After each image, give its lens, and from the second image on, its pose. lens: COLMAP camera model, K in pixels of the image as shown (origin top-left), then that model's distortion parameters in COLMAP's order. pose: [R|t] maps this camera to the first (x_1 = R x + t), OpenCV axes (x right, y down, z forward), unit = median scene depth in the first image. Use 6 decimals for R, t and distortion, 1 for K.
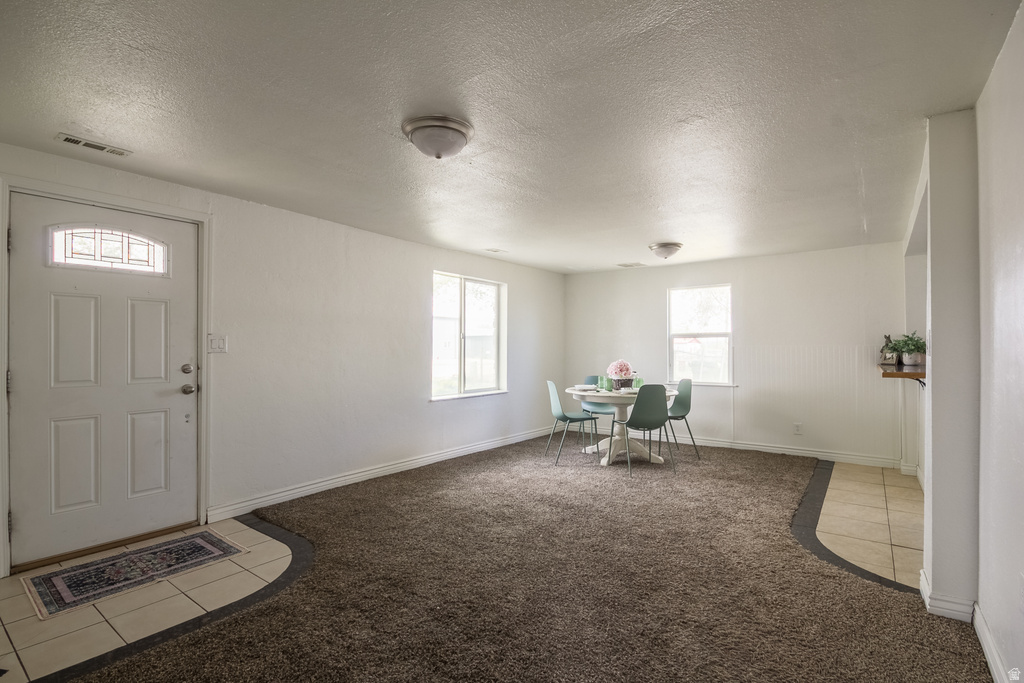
lens RADIAL K [[482.0, 0, 512.4], [0, 482.0, 350.5], [0, 0, 1]] dist [-0.001821, -0.000598]
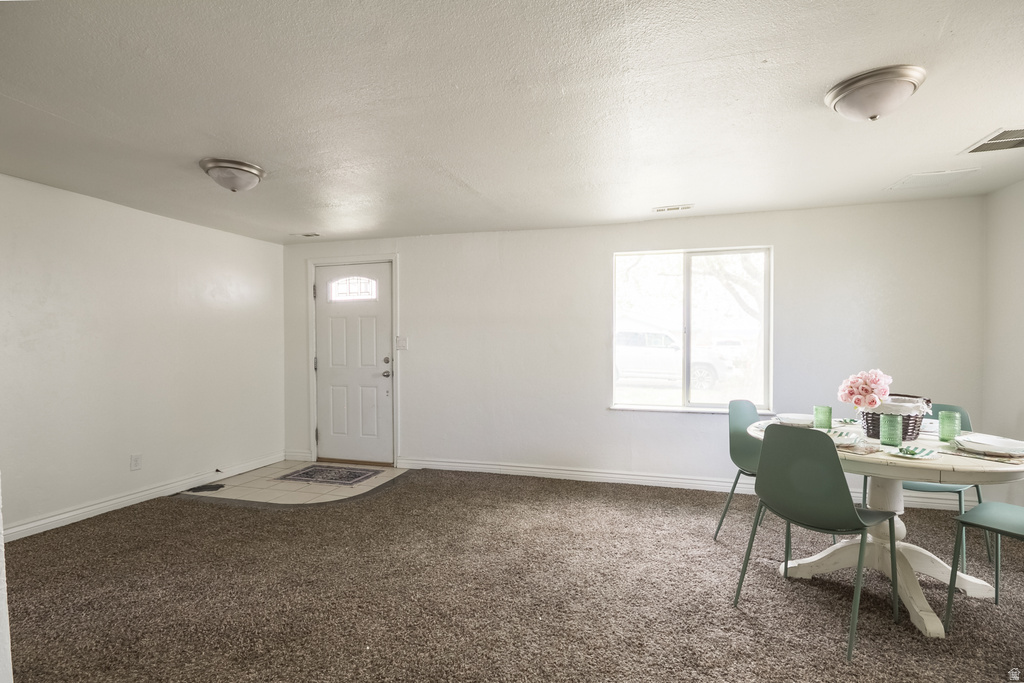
lens RADIAL K [[482.0, 0, 512.4], [0, 482.0, 350.5], [0, 0, 1]] dist [-0.001821, -0.000598]
pose [[0.351514, 0.007836, -0.936150, 0.874758], [-0.002956, 0.999969, 0.007261, -0.004412], [0.936178, 0.000215, 0.351526, 0.844065]]
